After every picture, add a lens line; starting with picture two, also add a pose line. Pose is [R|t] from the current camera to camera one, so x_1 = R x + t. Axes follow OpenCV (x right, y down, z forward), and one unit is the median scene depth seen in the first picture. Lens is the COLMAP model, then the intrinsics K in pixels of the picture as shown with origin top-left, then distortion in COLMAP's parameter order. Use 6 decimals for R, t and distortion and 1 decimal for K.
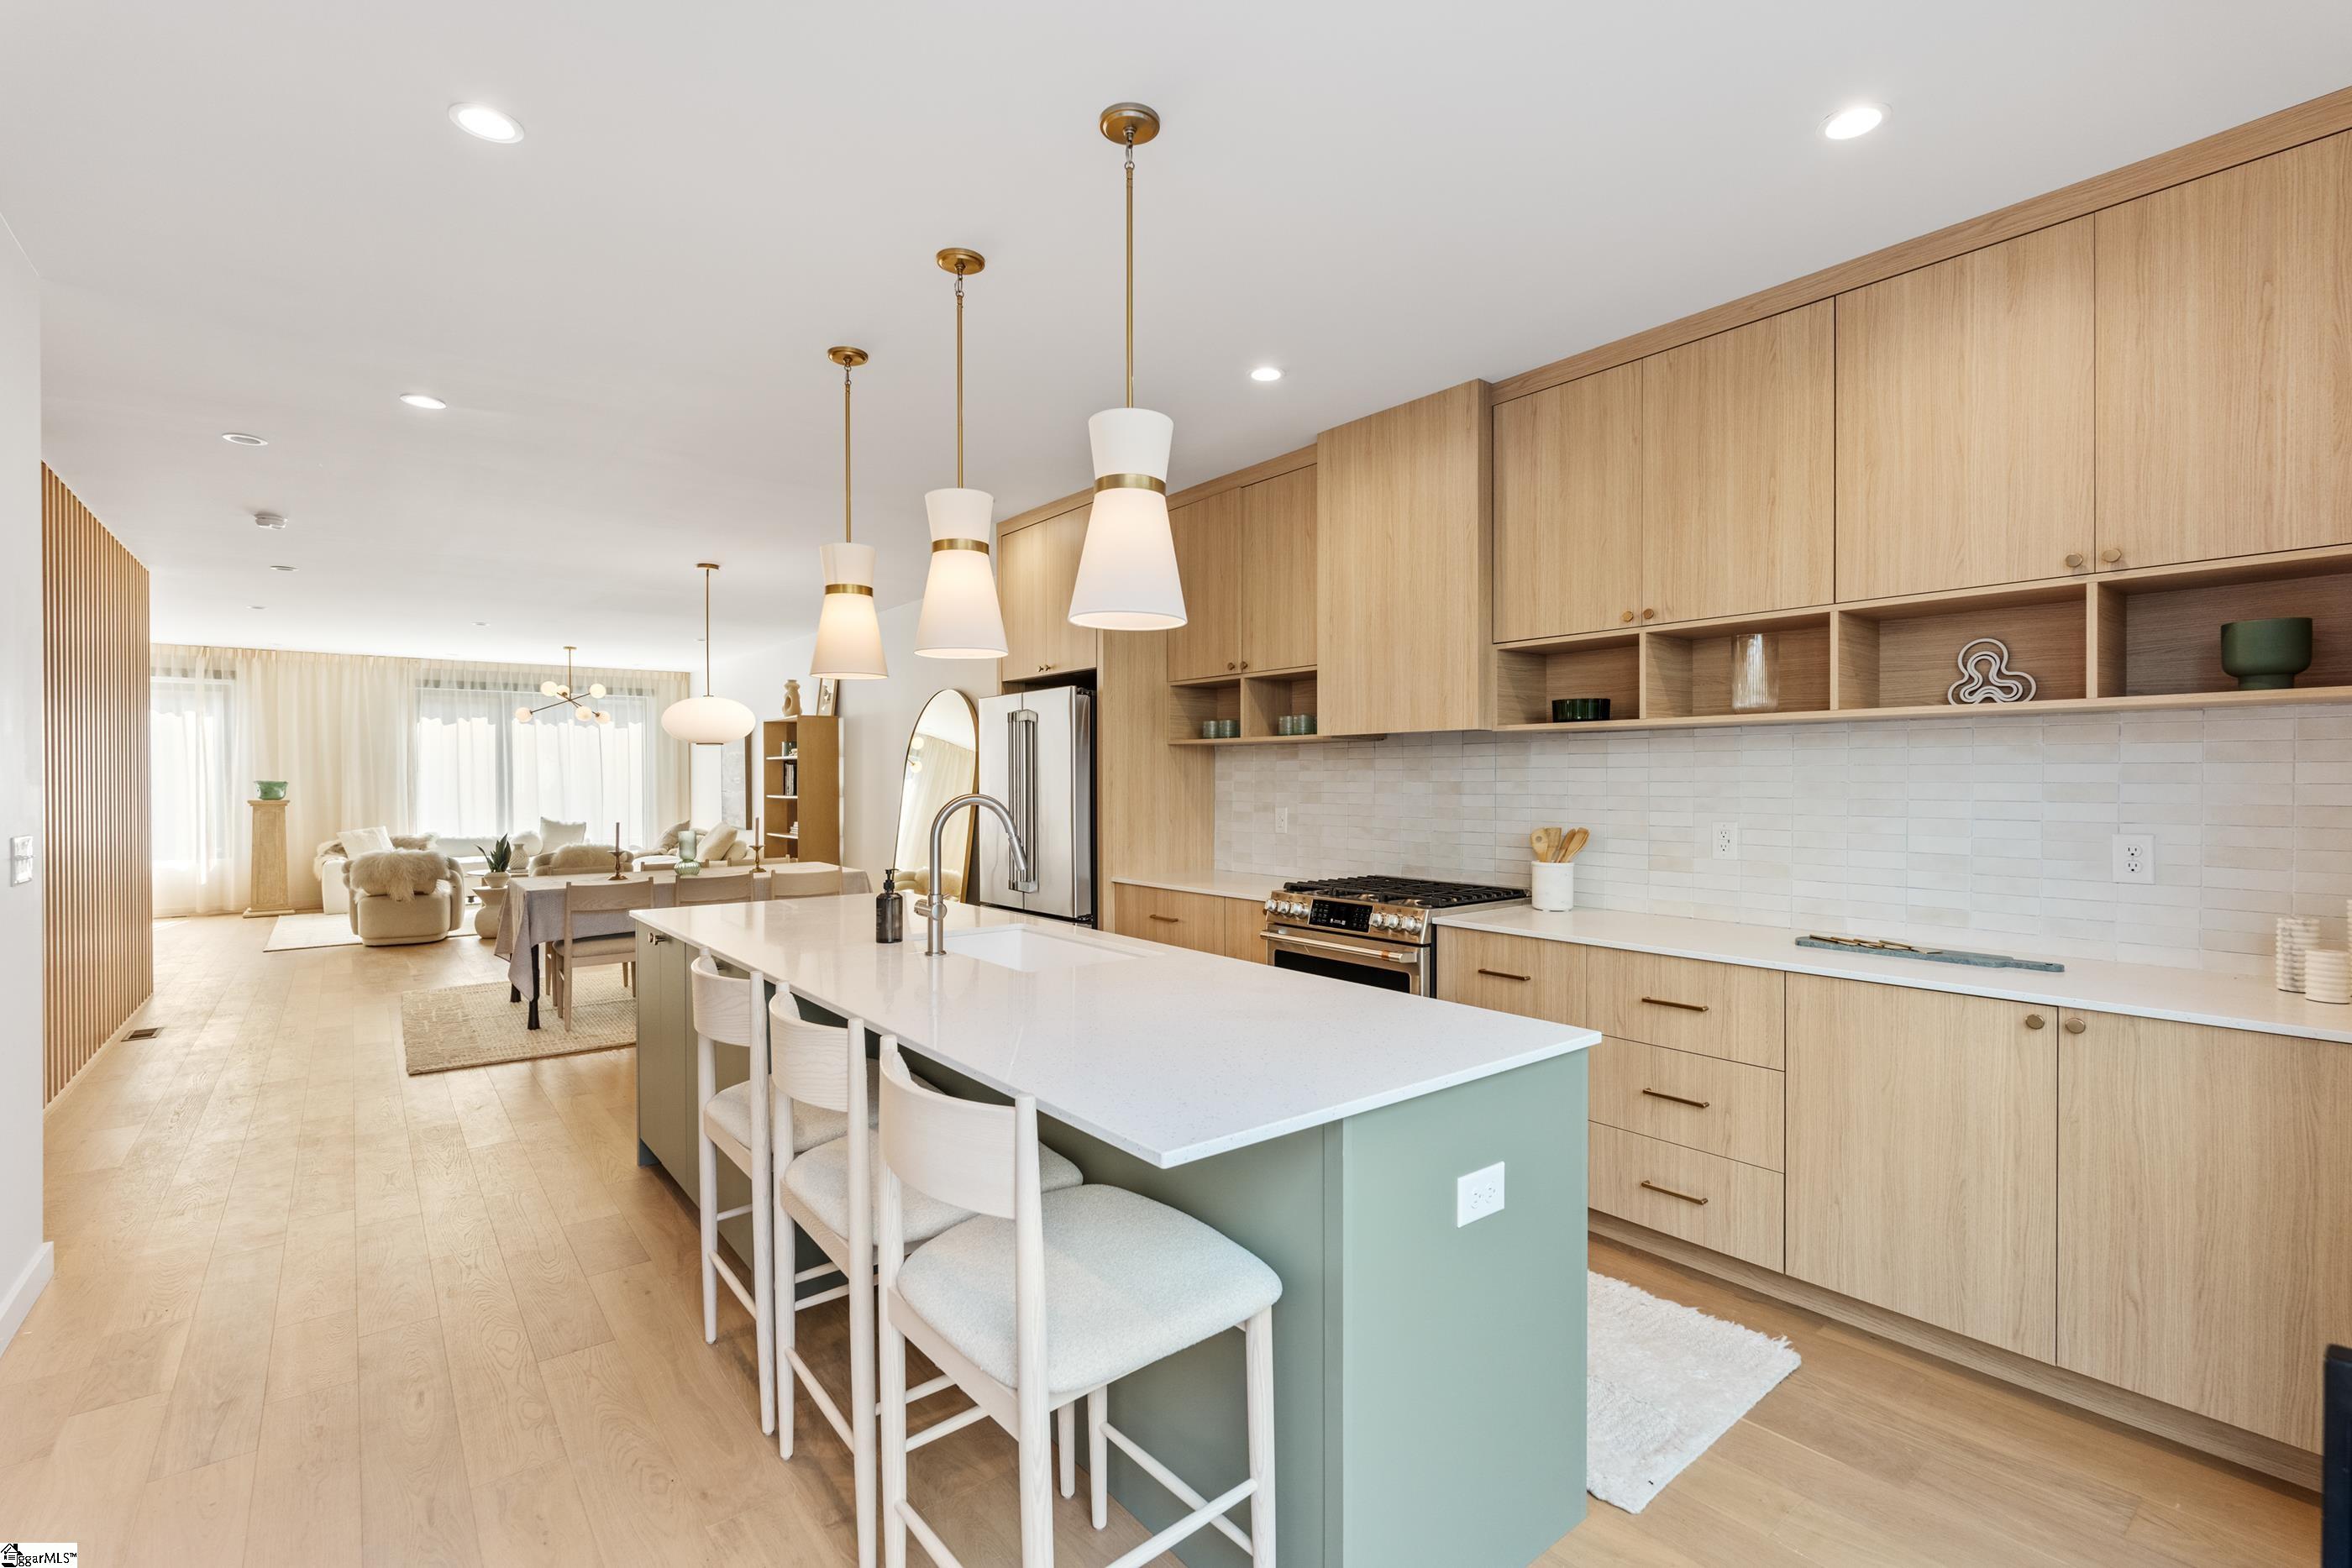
lens RADIAL K [[1050.7, 0, 1172.4], [0, 1050.7, 778.9], [0, 0, 1]] dist [-0.006832, 0.000676]
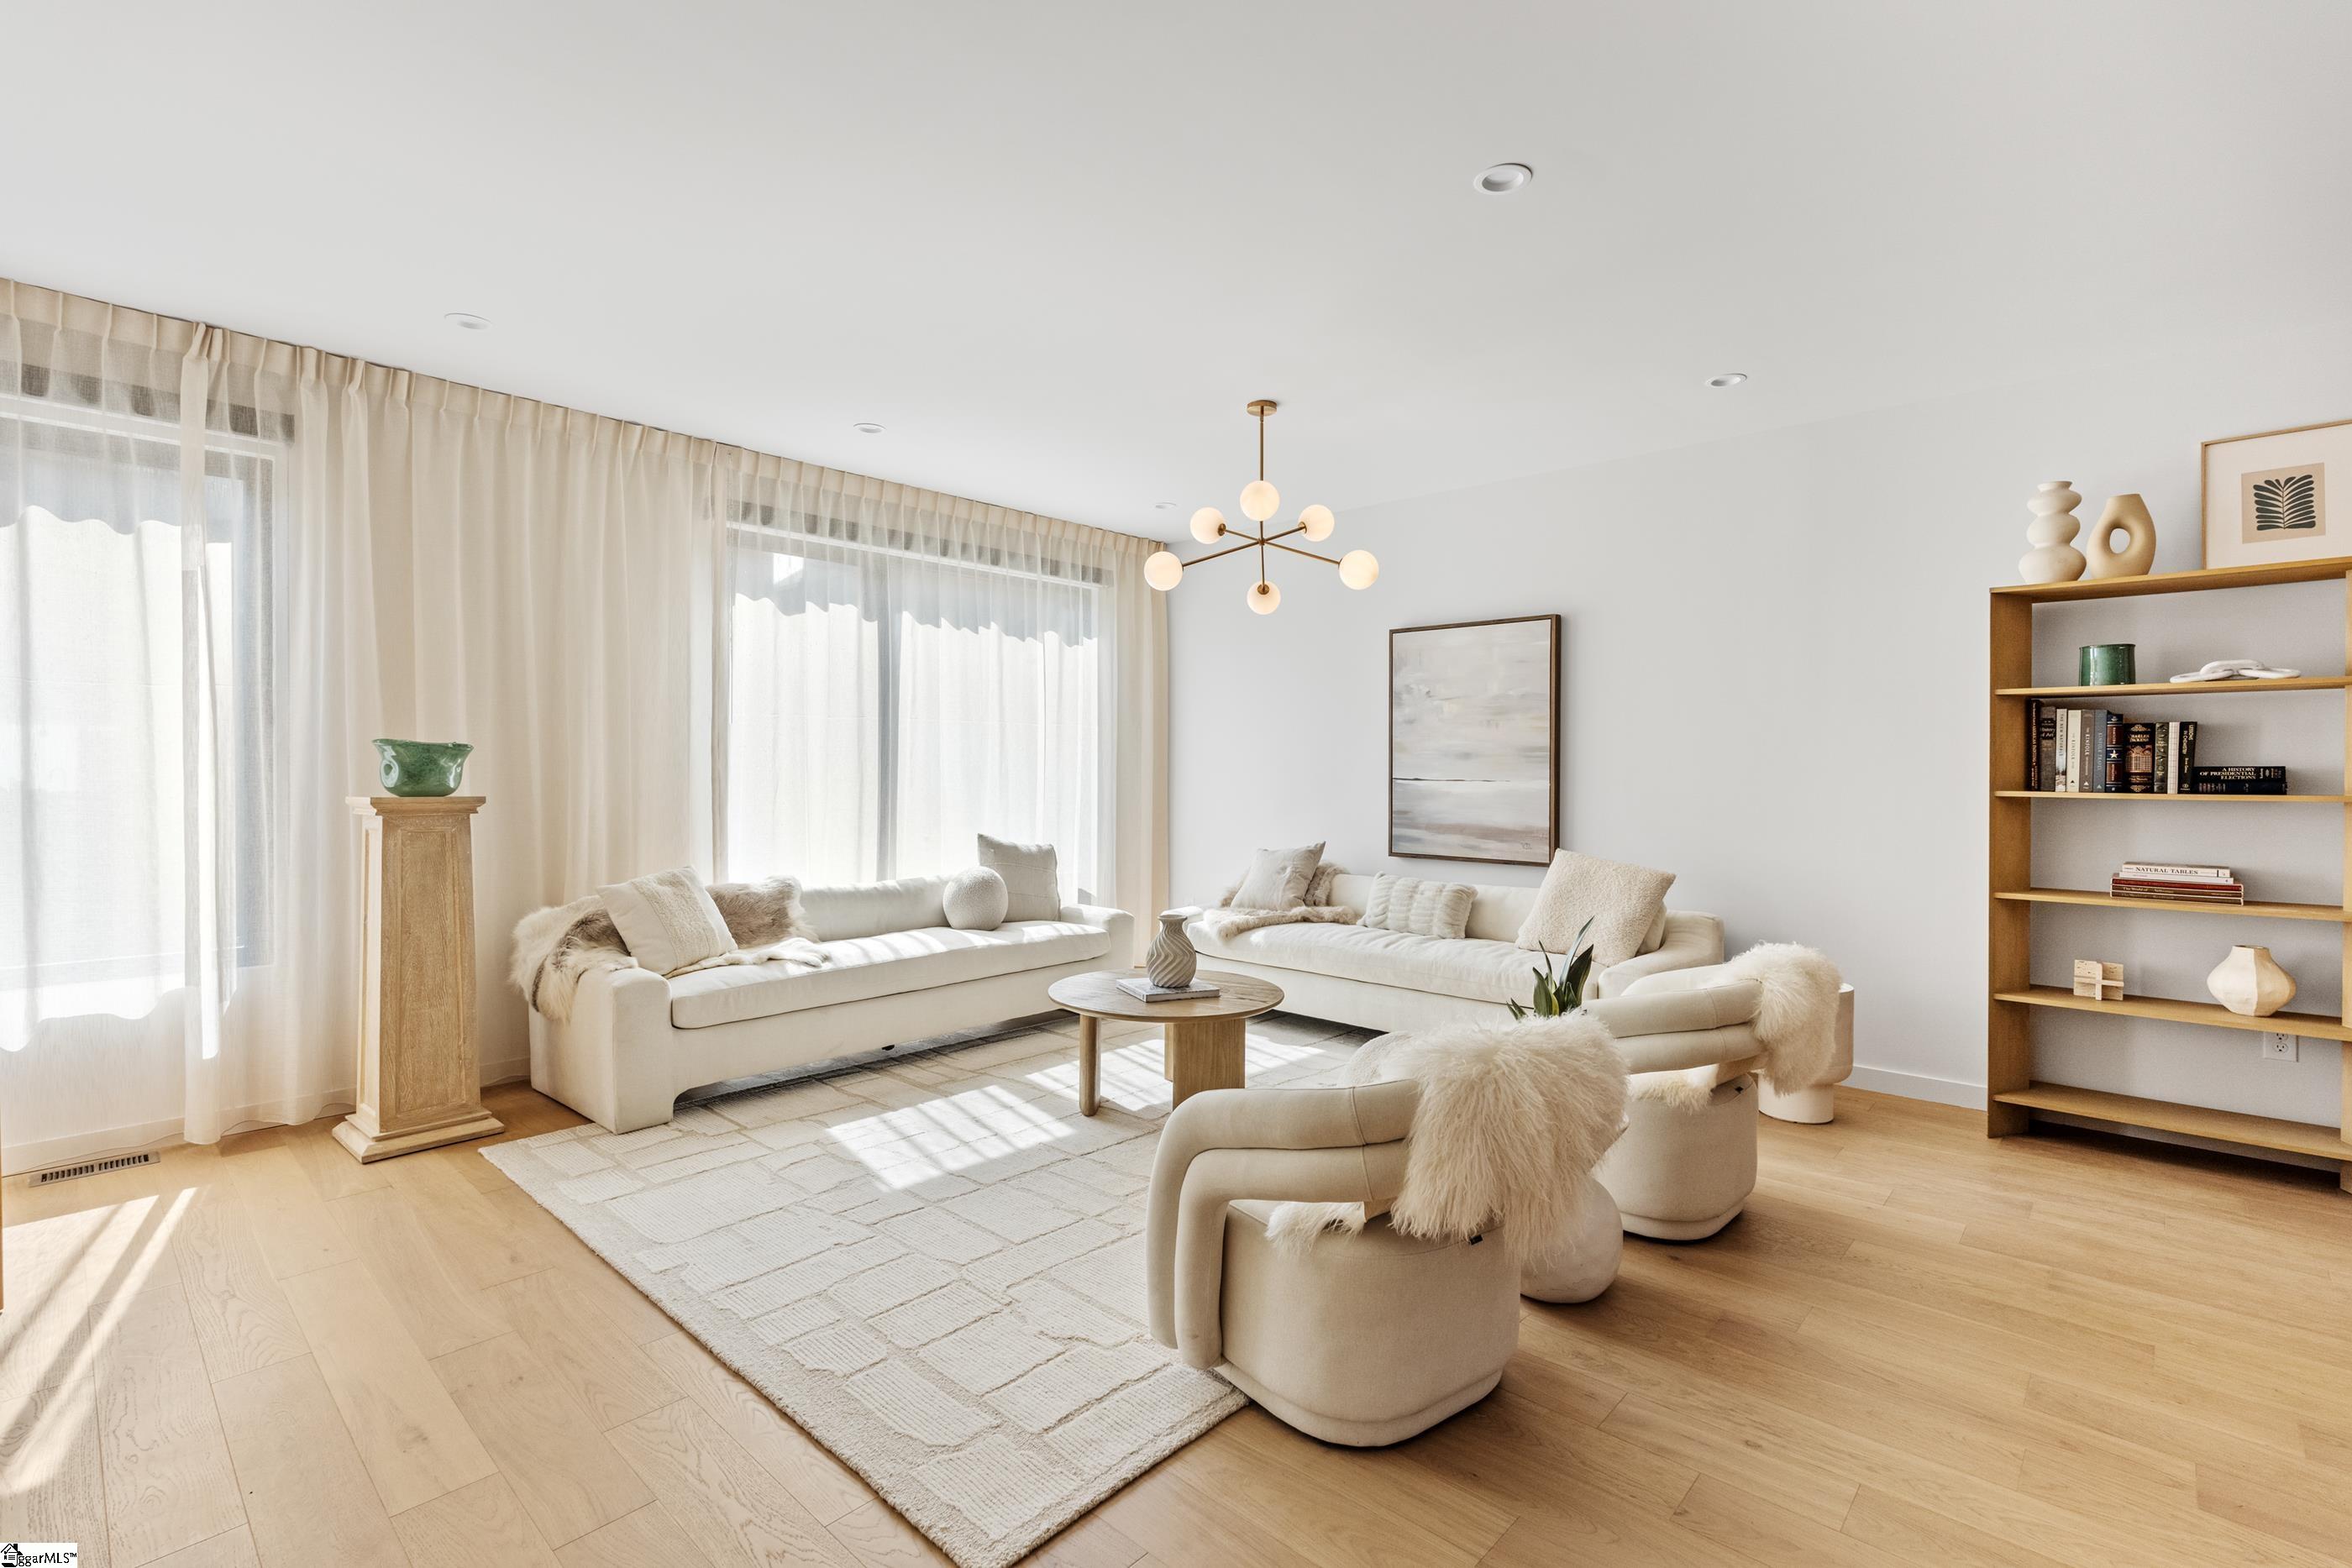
lens RADIAL K [[1059.6, 0, 1176.0], [0, 1059.6, 784.0], [0, 0, 1]] dist [-0.003784, -0.001564]
pose [[0.988091, 0.005093, 0.153789, -0.690175], [-0.007194, 0.999888, 0.013111, 0.009844], [-0.153705, -0.014061, 0.988017, 0.638699]]
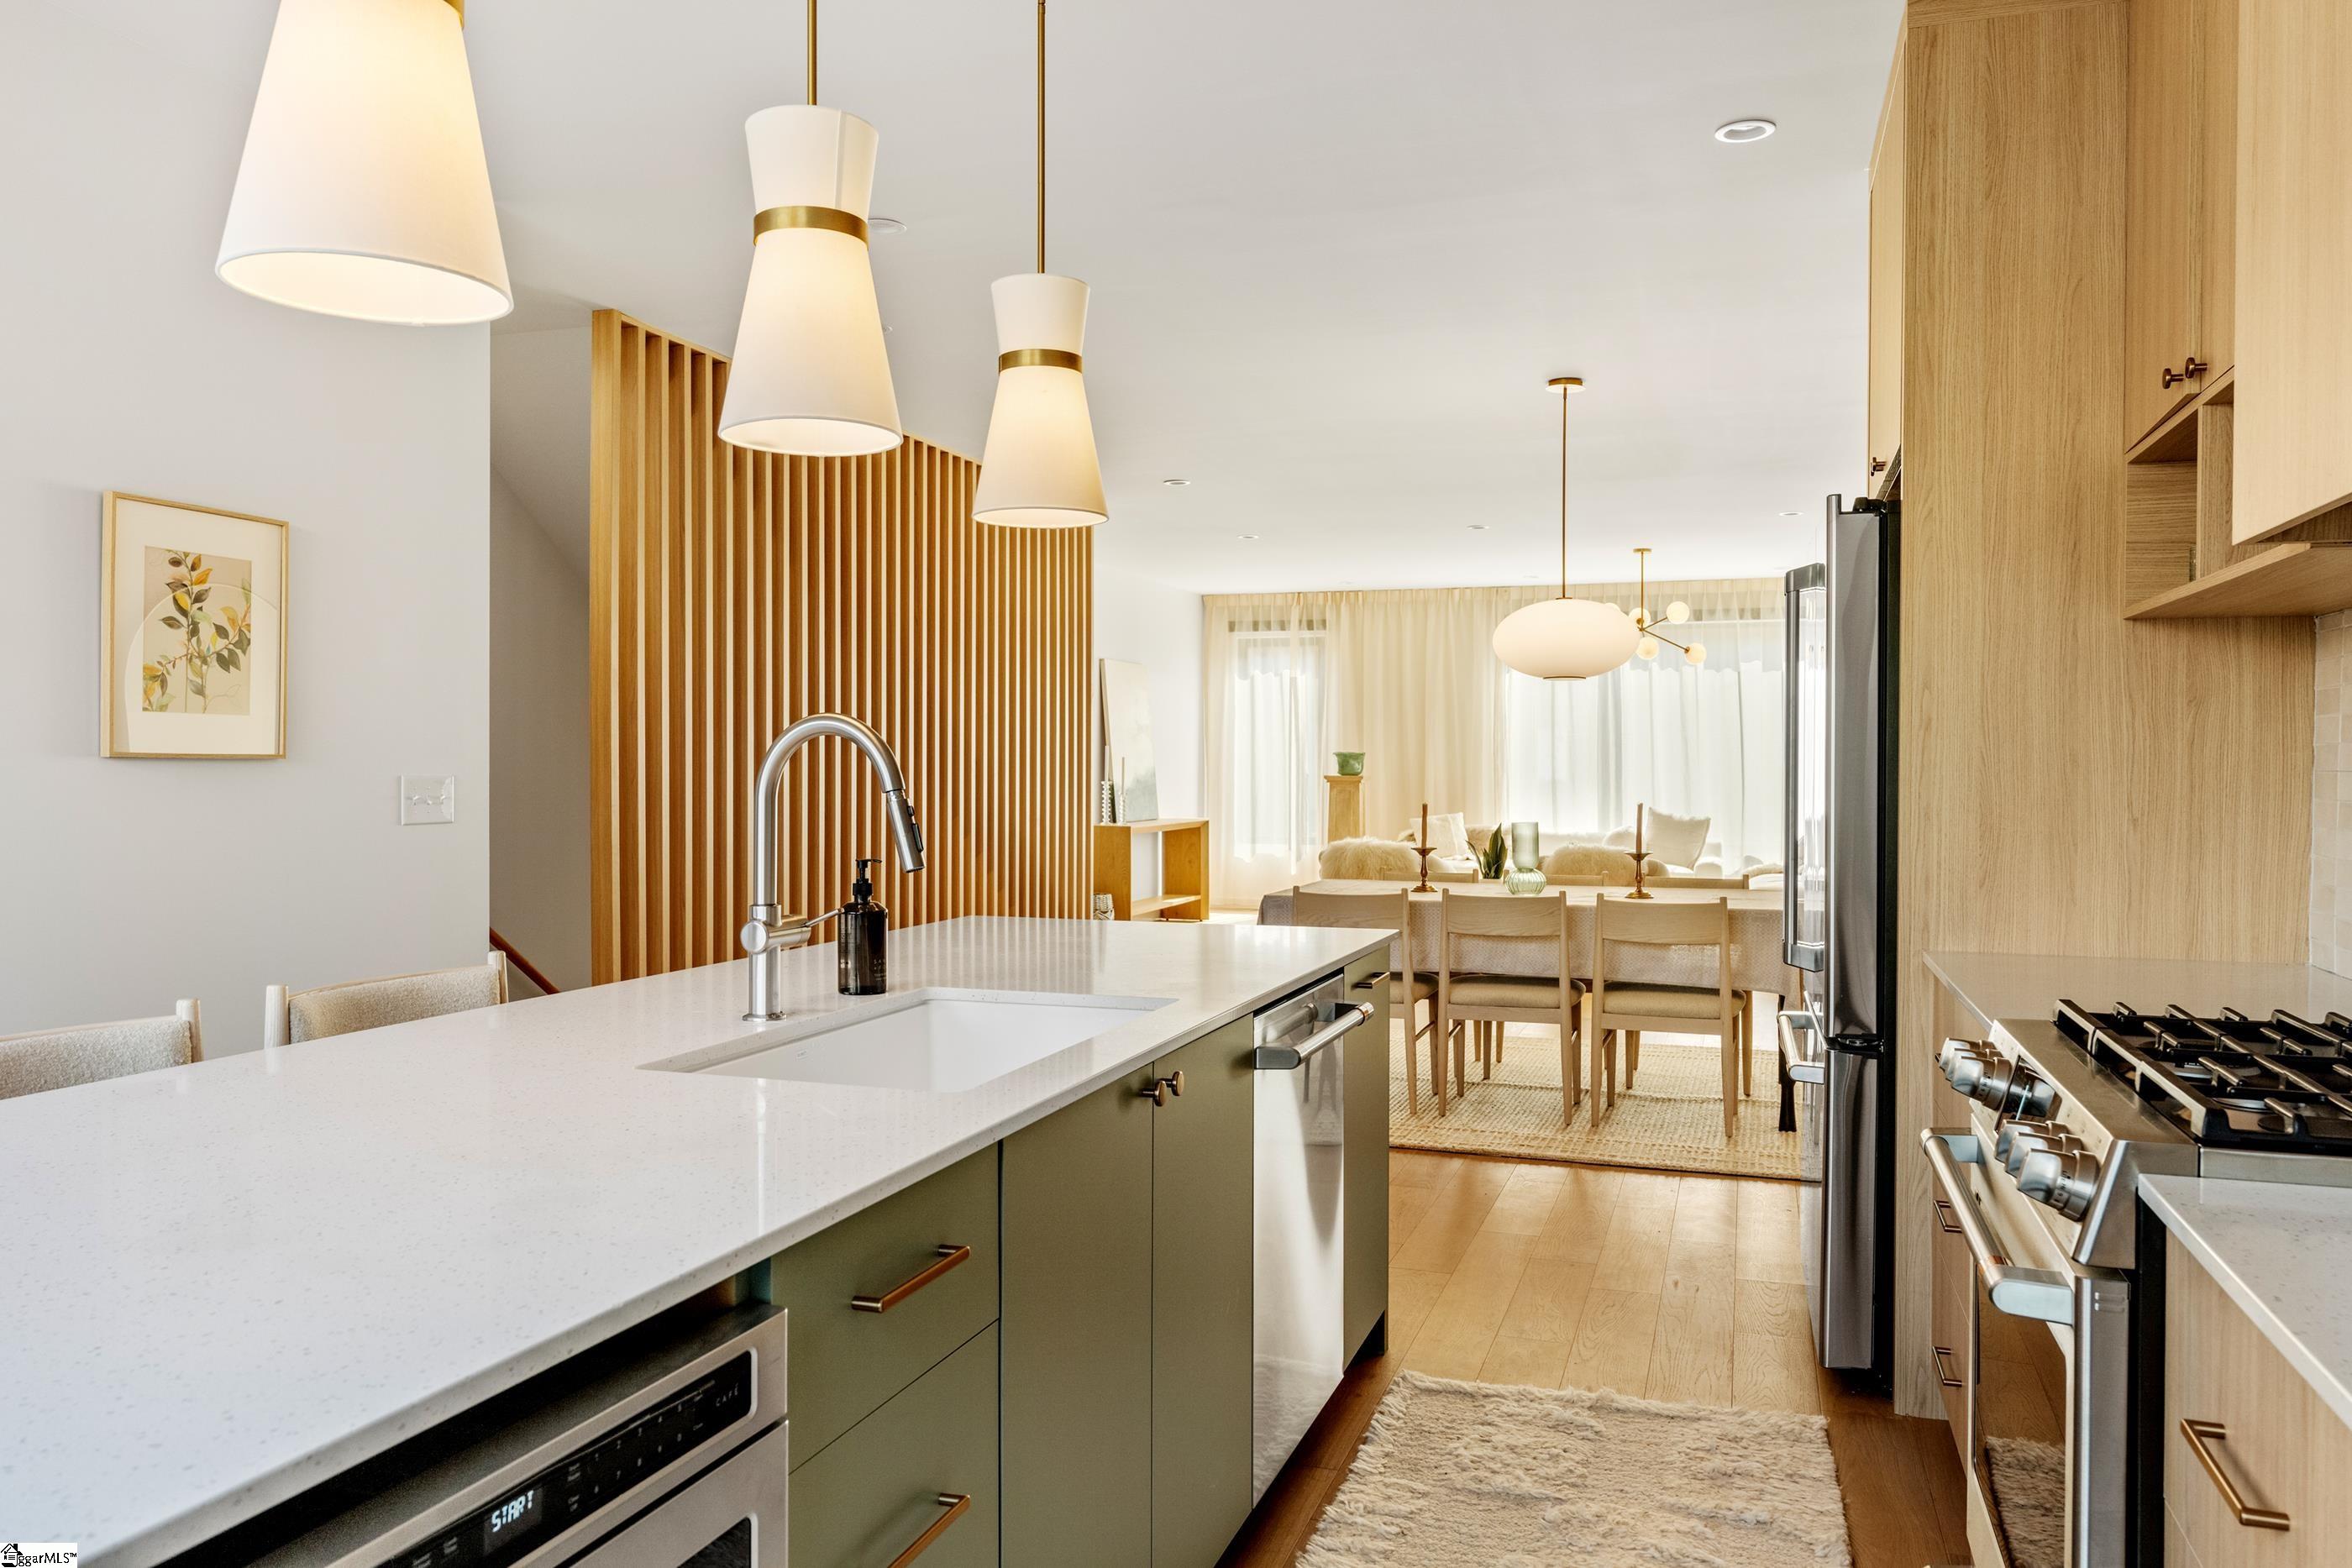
lens RADIAL K [[1667.2, 0, 1176.0], [0, 1667.2, 784.0], [0, 0, 1]] dist [-0.003725, 0.000046]
pose [[0.543738, 0.015466, -0.839113, 0.154378], [-0.006920, 0.999879, 0.013945, 0.009961], [0.839227, -0.001776, 0.543779, 0.188640]]
